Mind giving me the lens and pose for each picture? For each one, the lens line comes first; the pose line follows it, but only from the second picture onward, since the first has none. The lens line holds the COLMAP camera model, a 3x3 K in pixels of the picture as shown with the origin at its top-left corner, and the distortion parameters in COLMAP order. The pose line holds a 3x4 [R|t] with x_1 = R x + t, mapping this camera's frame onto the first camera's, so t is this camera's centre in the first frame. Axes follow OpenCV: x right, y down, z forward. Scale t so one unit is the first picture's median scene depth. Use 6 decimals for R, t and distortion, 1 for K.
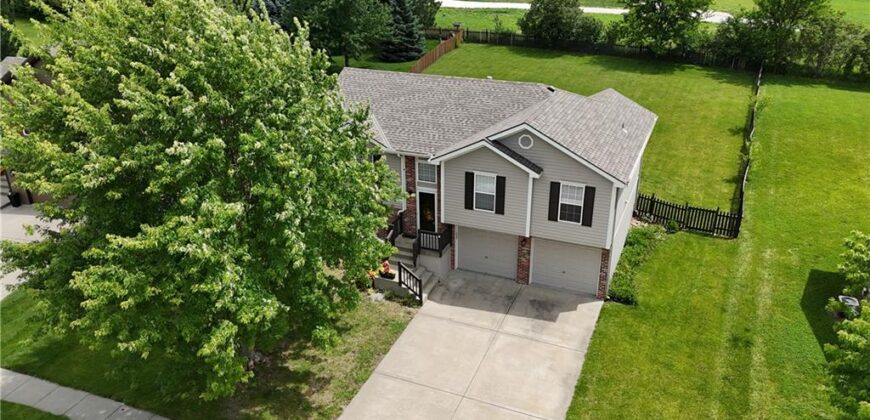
lens RADIAL K [[644.3, 0, 435.0], [0, 644.3, 210.0], [0, 0, 1]] dist [0.030071, -0.032865]
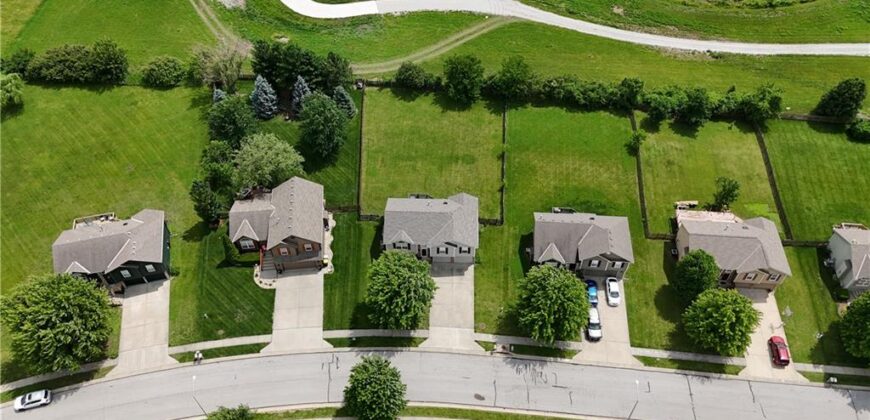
lens RADIAL K [[644.3, 0, 435.0], [0, 644.3, 210.0], [0, 0, 1]] dist [0.030071, -0.032865]
pose [[0.931829, -0.276612, 0.234905, -0.790056], [0.139739, 0.870890, 0.471194, -2.031503], [-0.334914, -0.406247, 0.850174, -2.125778]]
